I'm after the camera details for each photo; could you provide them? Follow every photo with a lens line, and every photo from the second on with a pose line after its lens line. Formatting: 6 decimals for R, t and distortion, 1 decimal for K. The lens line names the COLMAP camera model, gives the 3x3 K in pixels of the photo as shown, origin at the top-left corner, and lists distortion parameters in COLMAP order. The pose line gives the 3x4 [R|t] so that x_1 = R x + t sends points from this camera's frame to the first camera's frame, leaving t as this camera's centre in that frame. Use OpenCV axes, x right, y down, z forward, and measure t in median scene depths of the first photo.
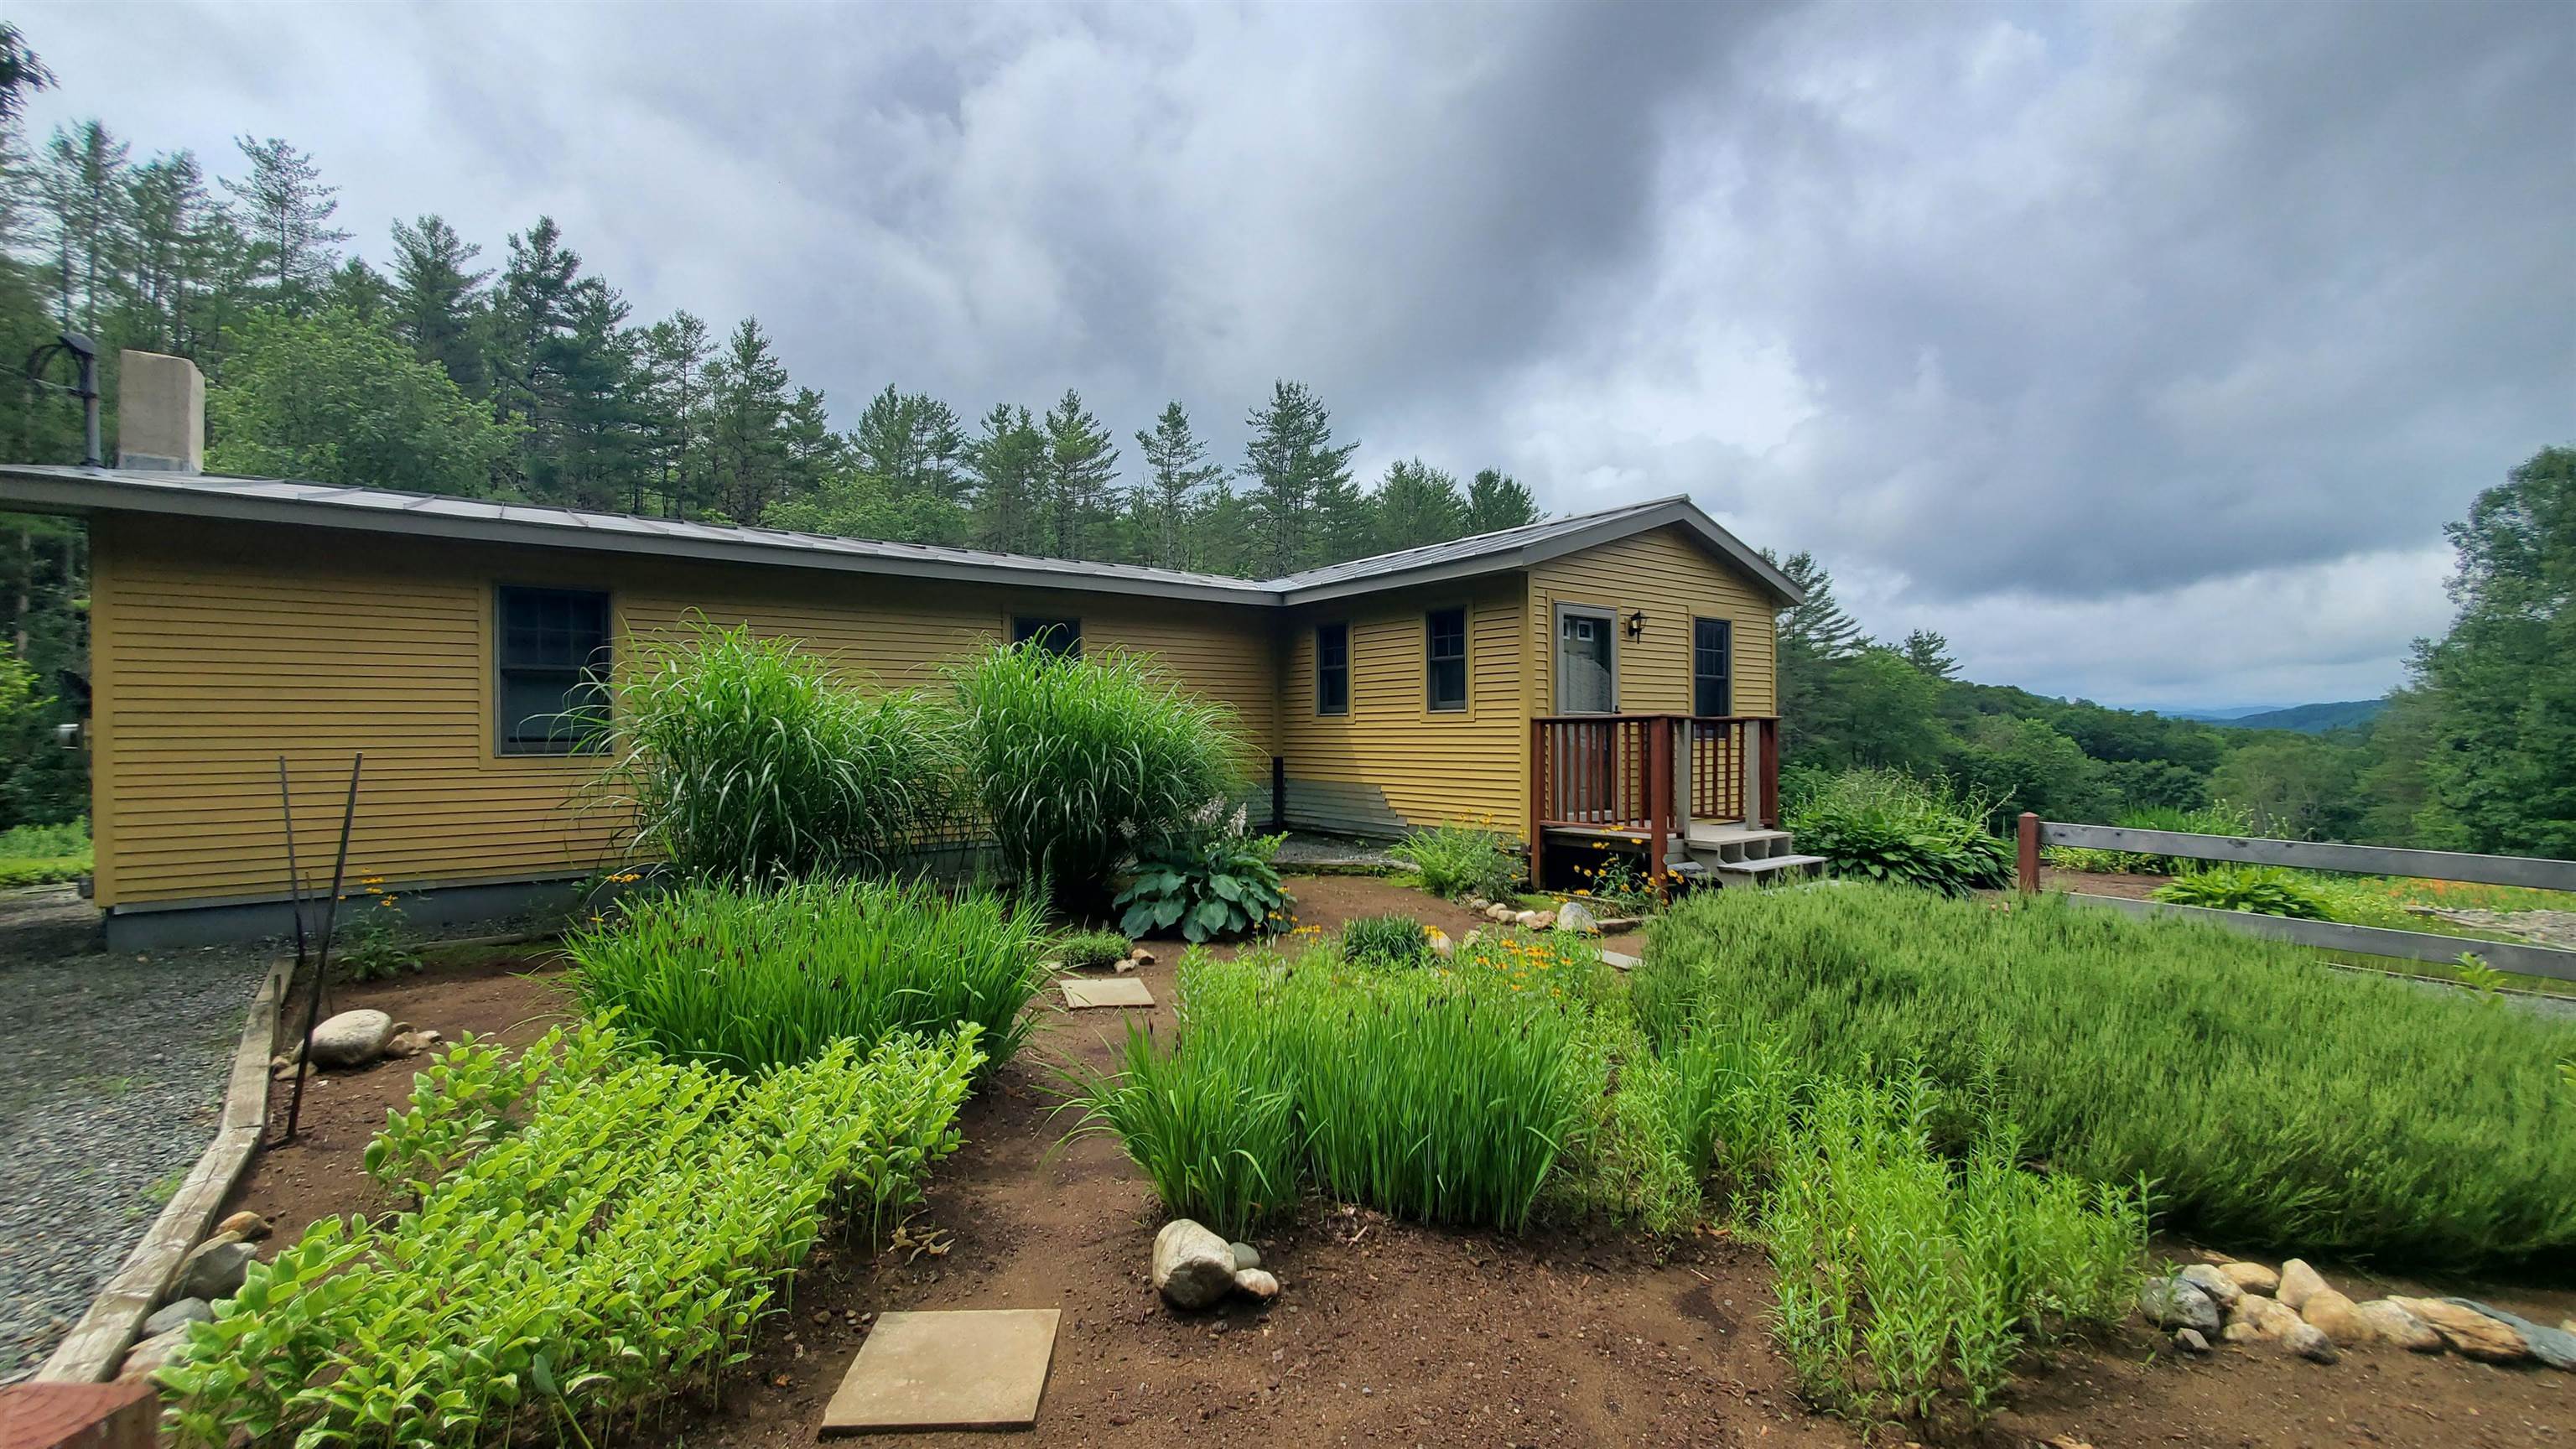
lens RADIAL K [[1049.6, 0, 1287.3], [0, 1049.6, 729.3], [0, 0, 1]] dist [0.002425, -0.000838]
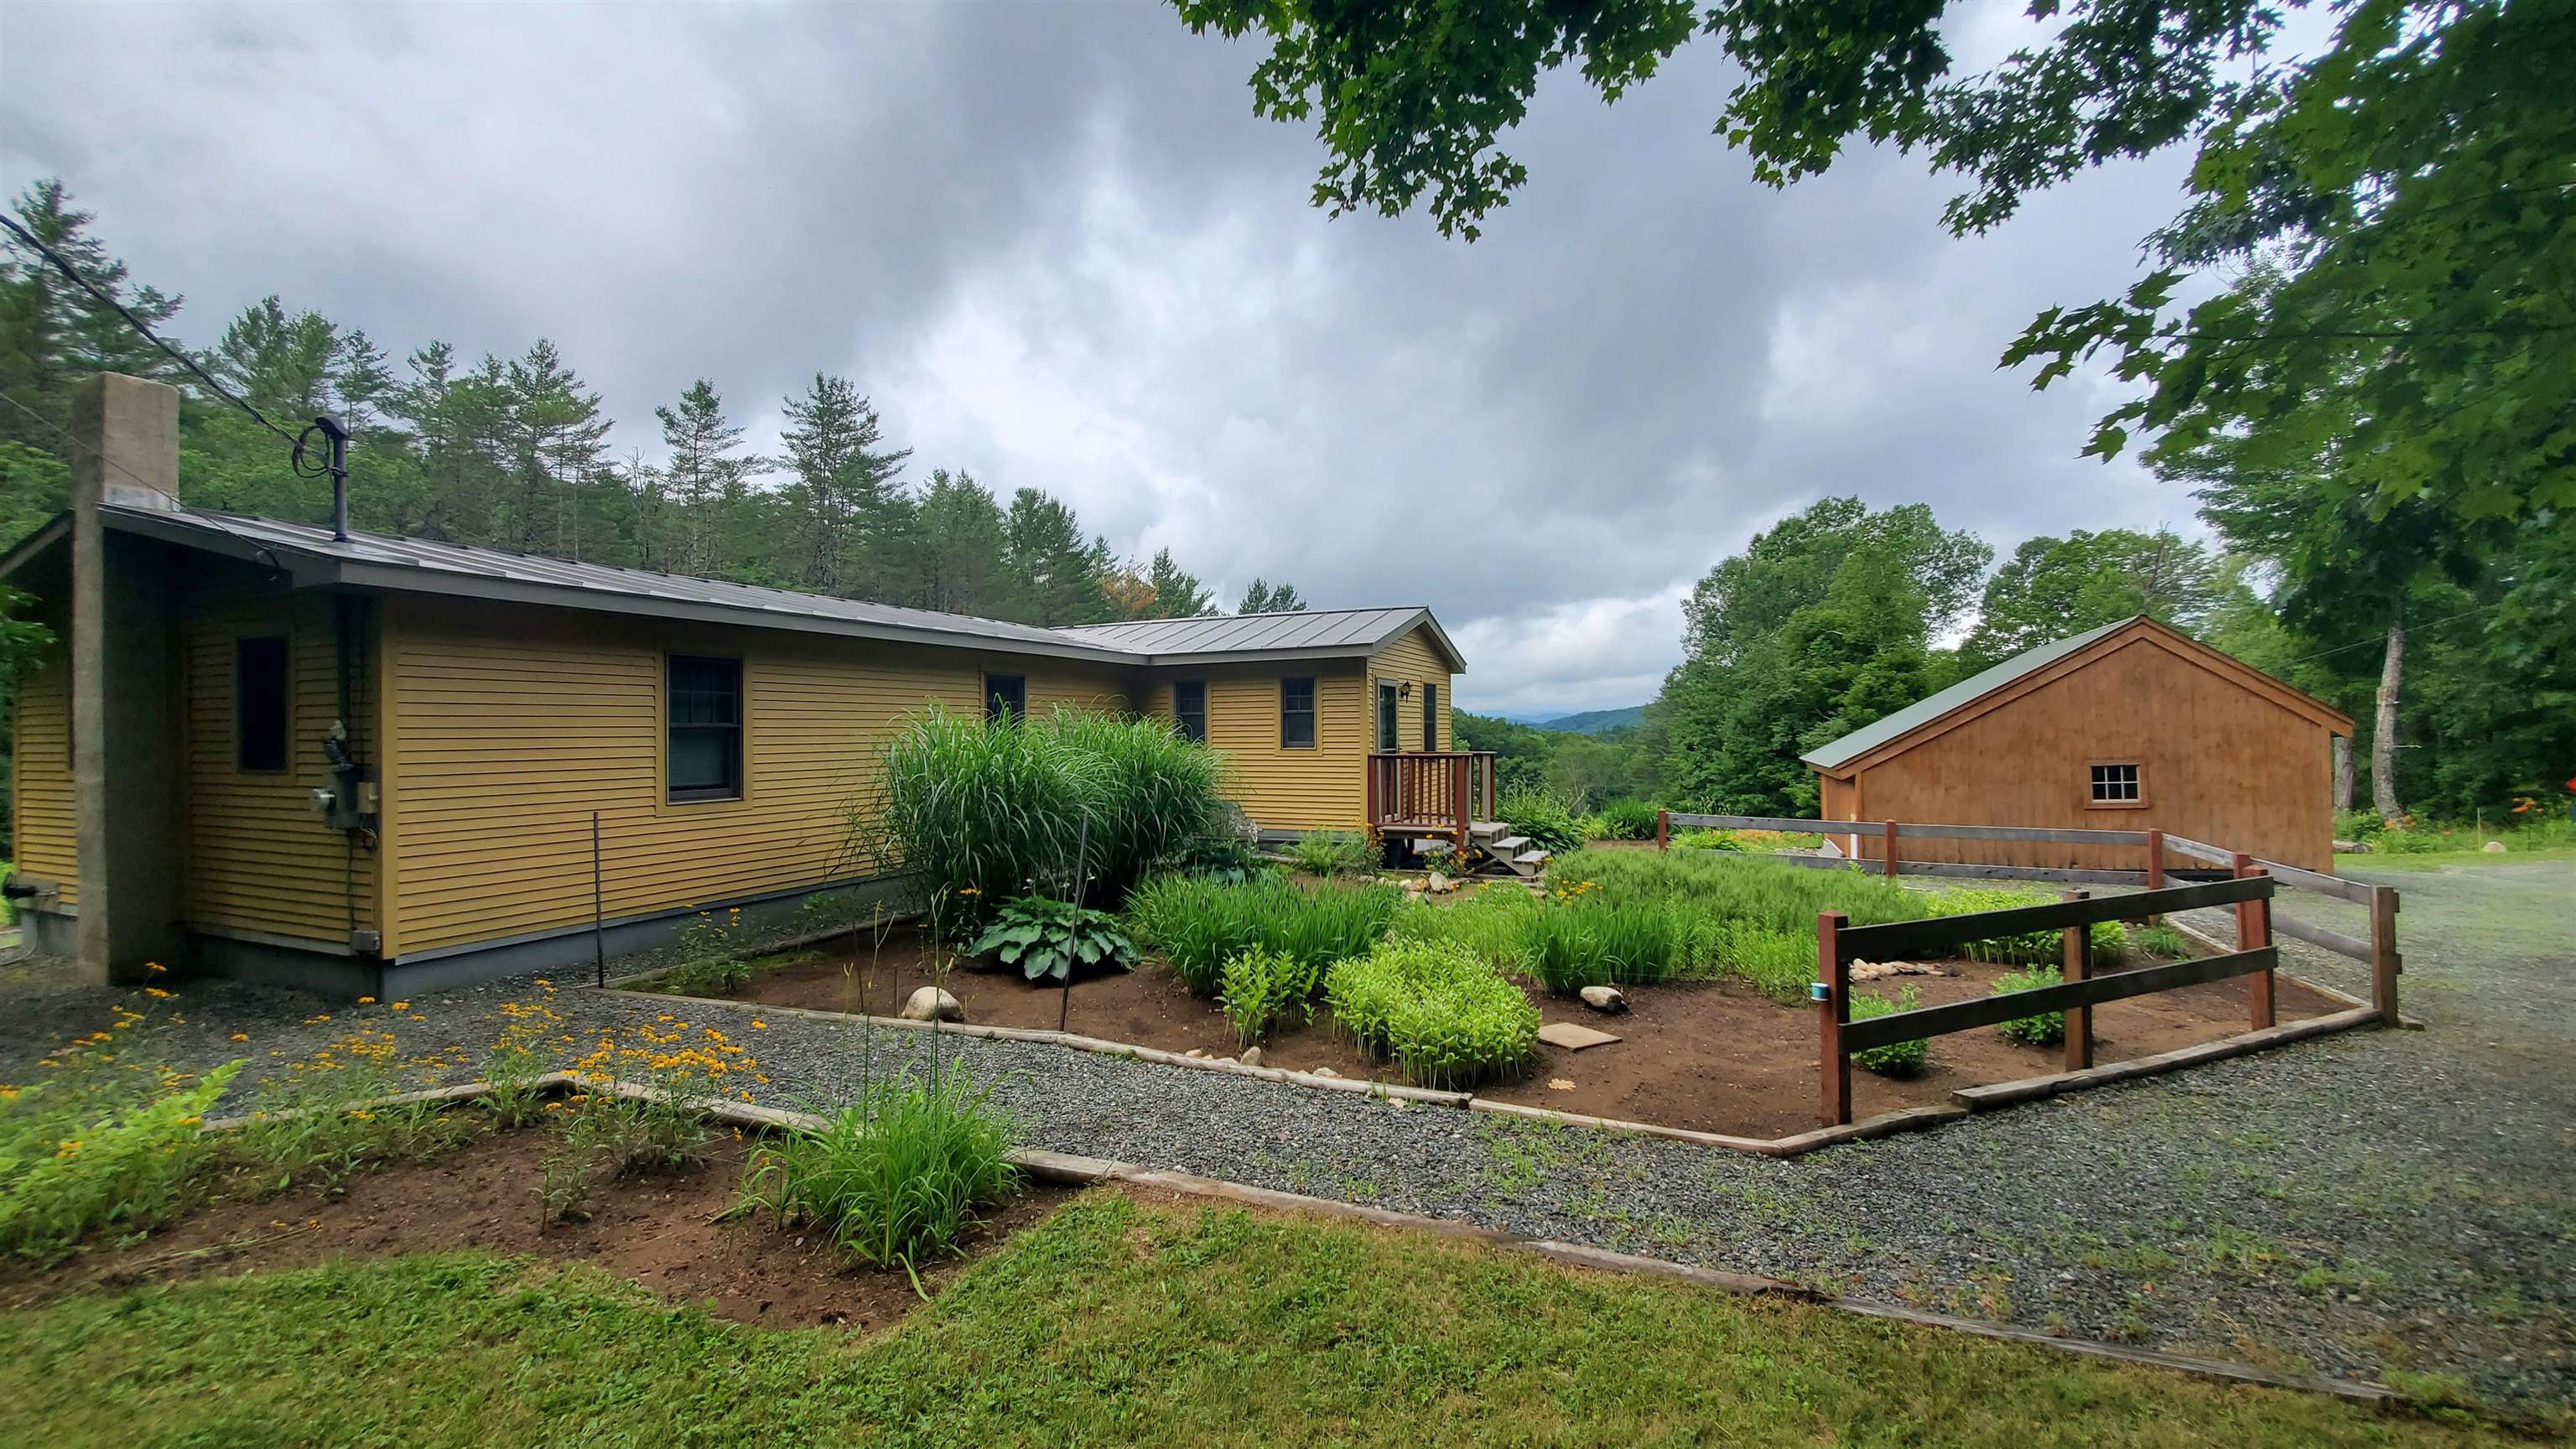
lens RADIAL K [[1049.6, 0, 1277.5], [0, 1049.6, 724.3], [0, 0, 1]] dist [0.002425, -0.000838]
pose [[0.881847, 0.002602, 0.471528, -0.518604], [-0.000325, 0.999988, -0.004911, -0.040892], [-0.471535, 0.004178, 0.881838, -0.234332]]
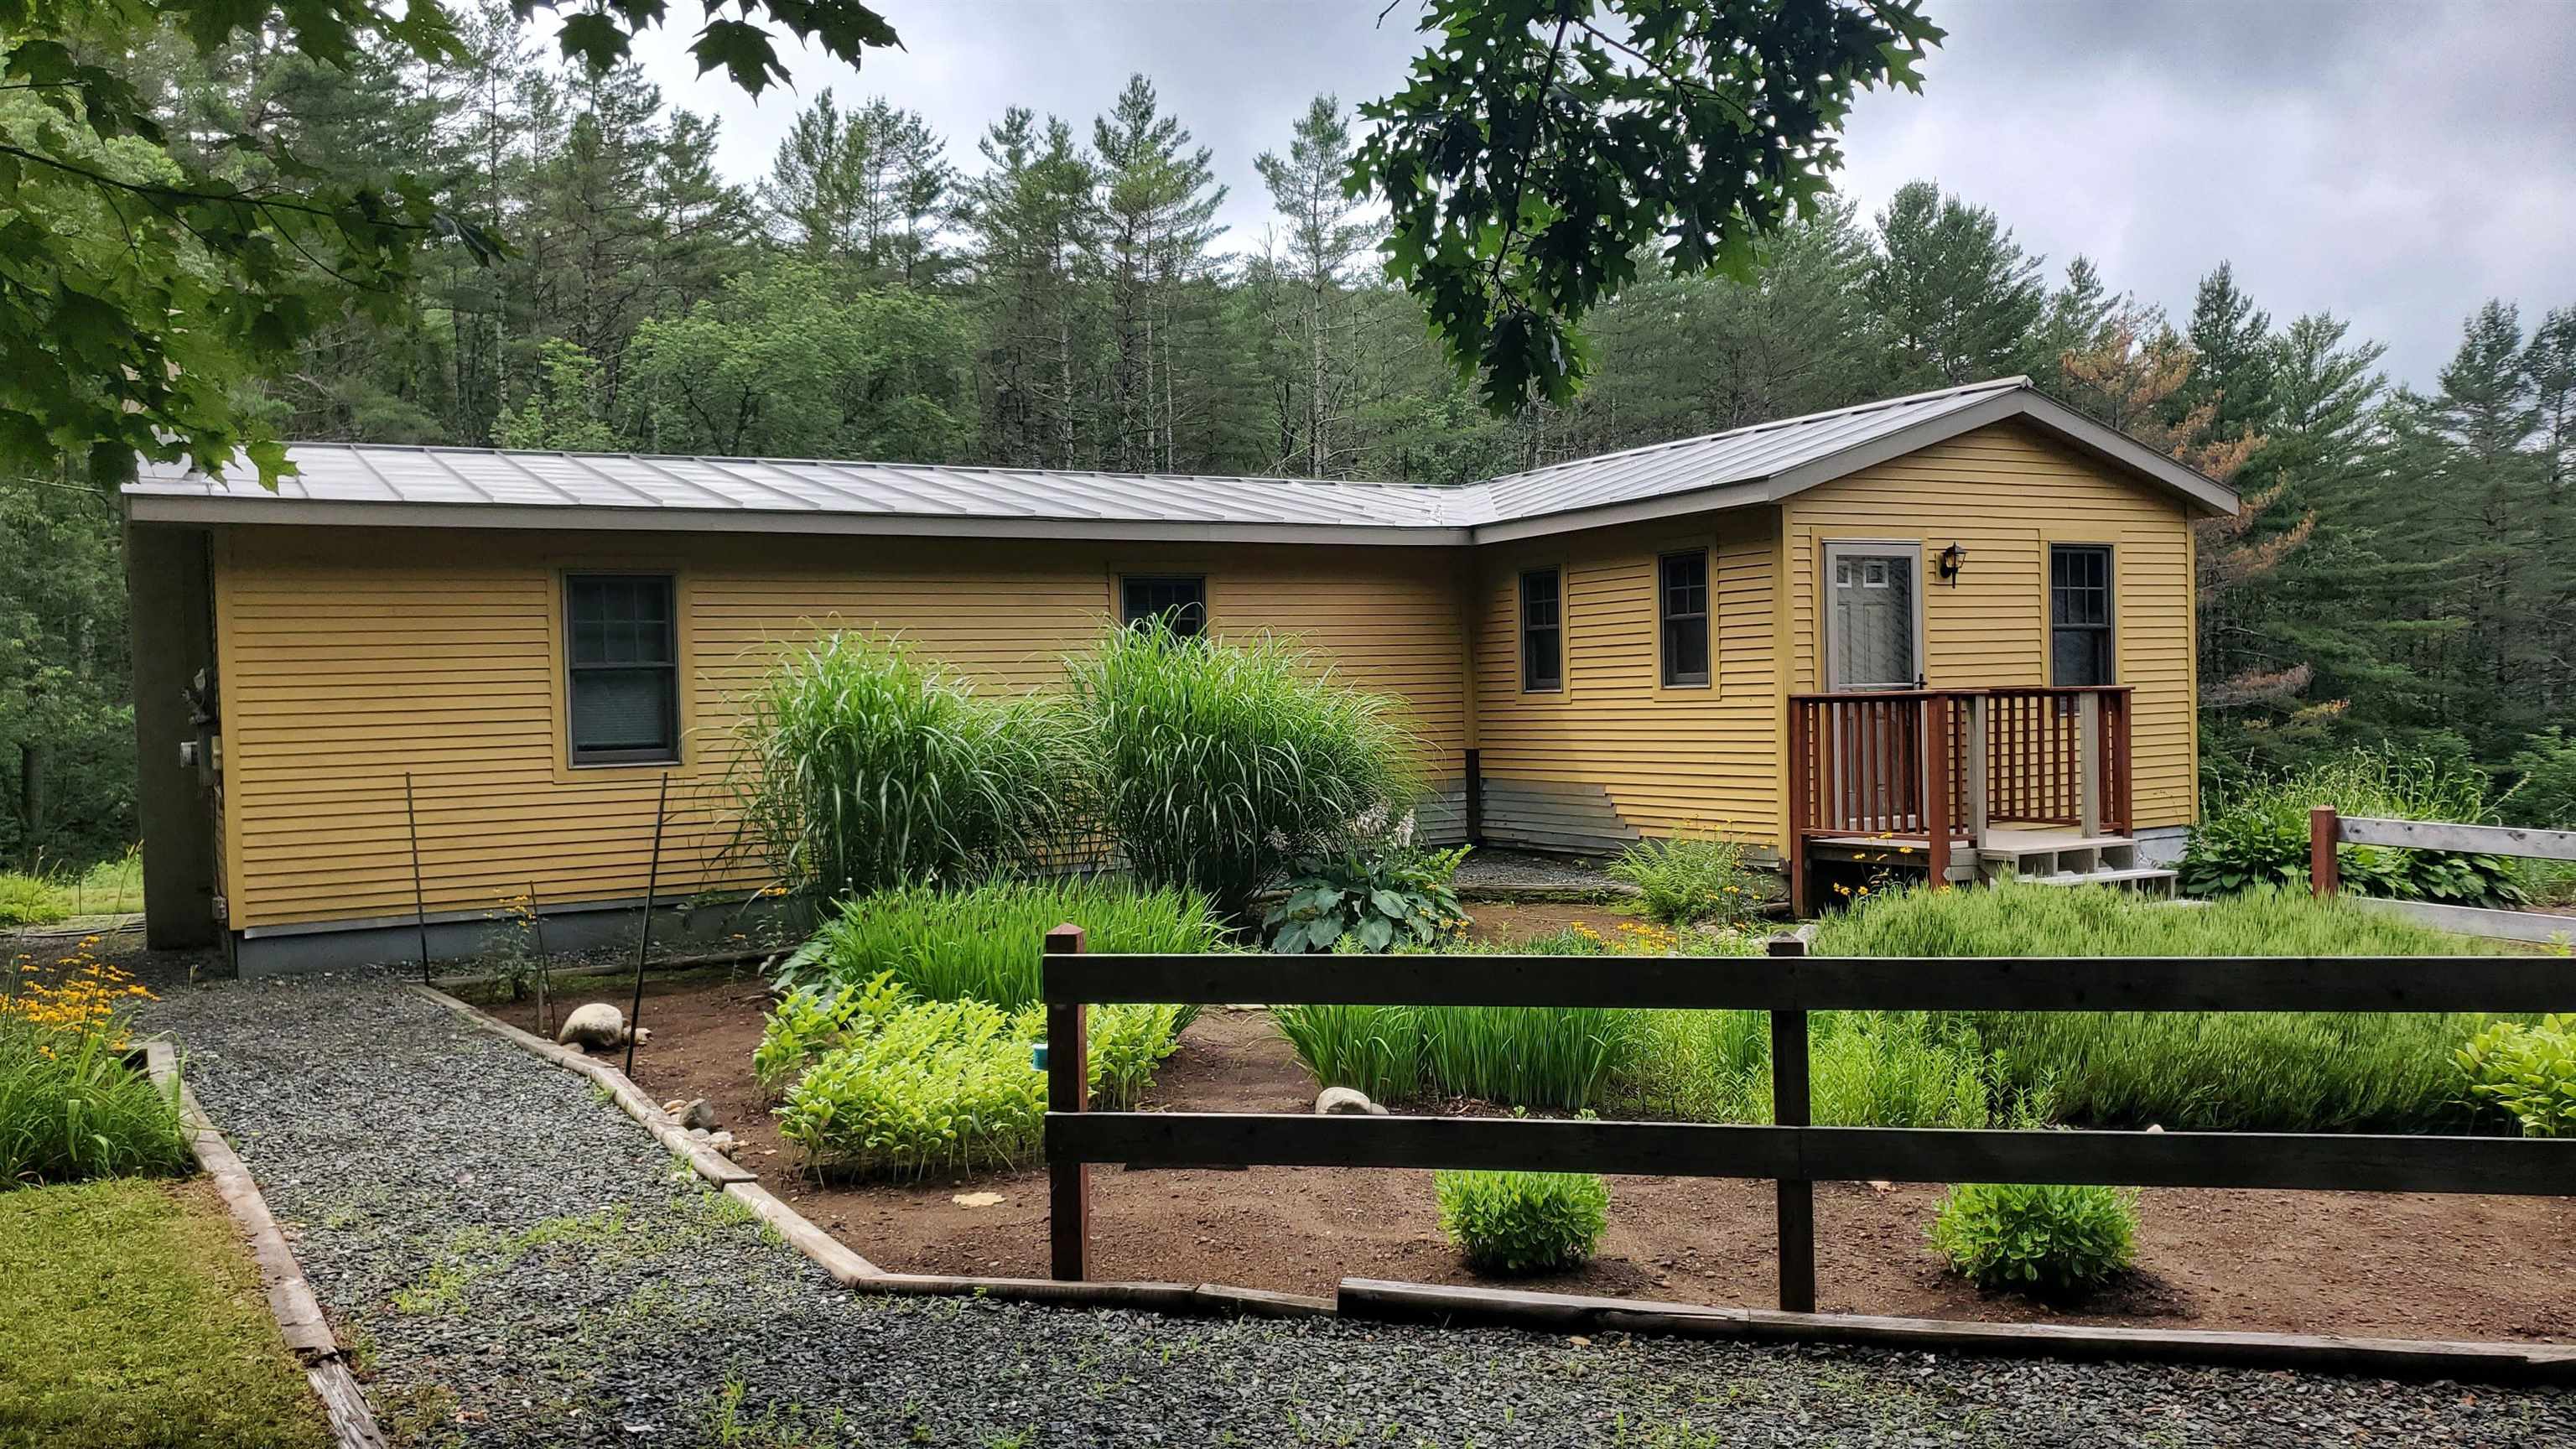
lens RADIAL K [[2059.4, 0, 1287.0], [0, 2059.4, 738.1], [0, 0, 1]] dist [0.007922, -0.002178]
pose [[0.991144, -0.017877, -0.131581, 0.056334], [0.021644, 0.999394, 0.027250, -0.024602], [0.131014, -0.029856, 0.990931, -0.472729]]
